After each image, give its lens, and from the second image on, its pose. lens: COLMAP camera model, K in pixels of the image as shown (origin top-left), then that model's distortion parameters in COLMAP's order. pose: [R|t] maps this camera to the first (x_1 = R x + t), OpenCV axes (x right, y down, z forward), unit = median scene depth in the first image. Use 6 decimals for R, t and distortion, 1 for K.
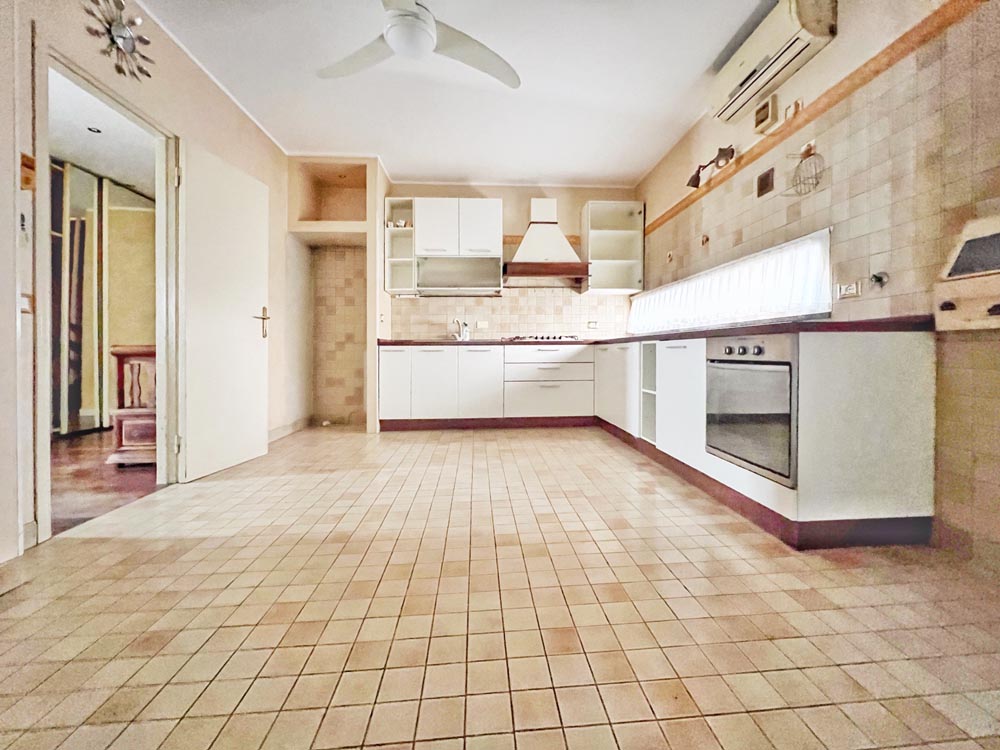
lens RADIAL K [[404.9, 0, 516.1], [0, 404.9, 354.8], [0, 0, 1]] dist [0.002670, 0.001135]
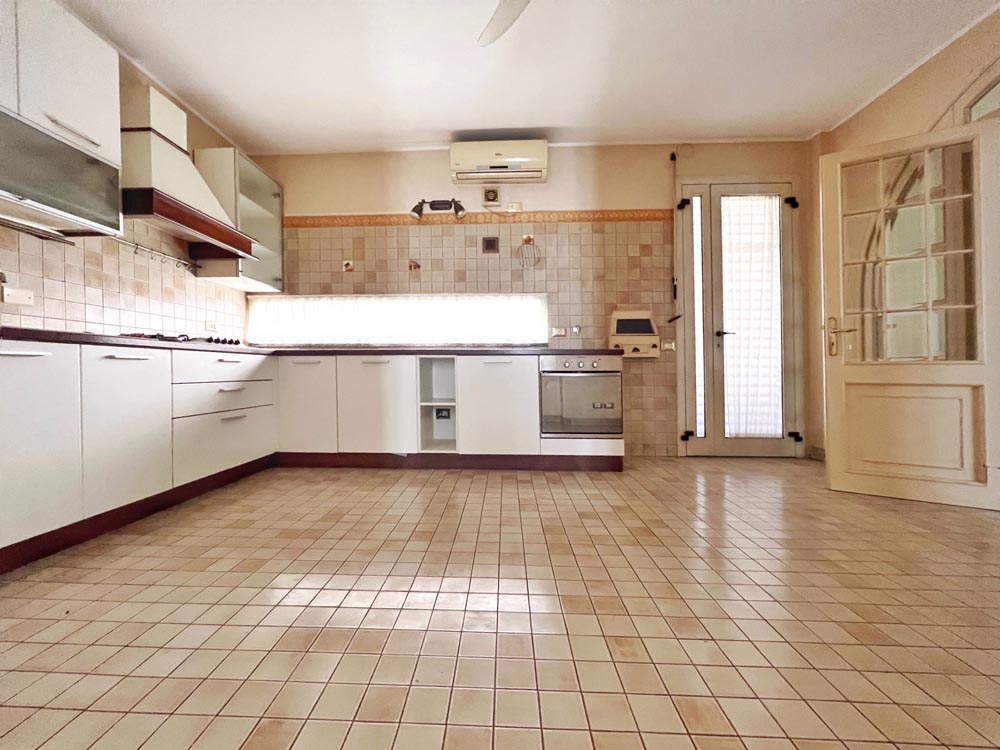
lens RADIAL K [[404.9, 0, 492.4], [0, 404.9, 370.9], [0, 0, 1]] dist [0.002670, 0.001135]
pose [[0.141949, 0.003384, 0.989868, -0.728513], [0.007657, 0.999960, -0.004517, 0.013448], [-0.989844, 0.008221, 0.141918, 0.770952]]
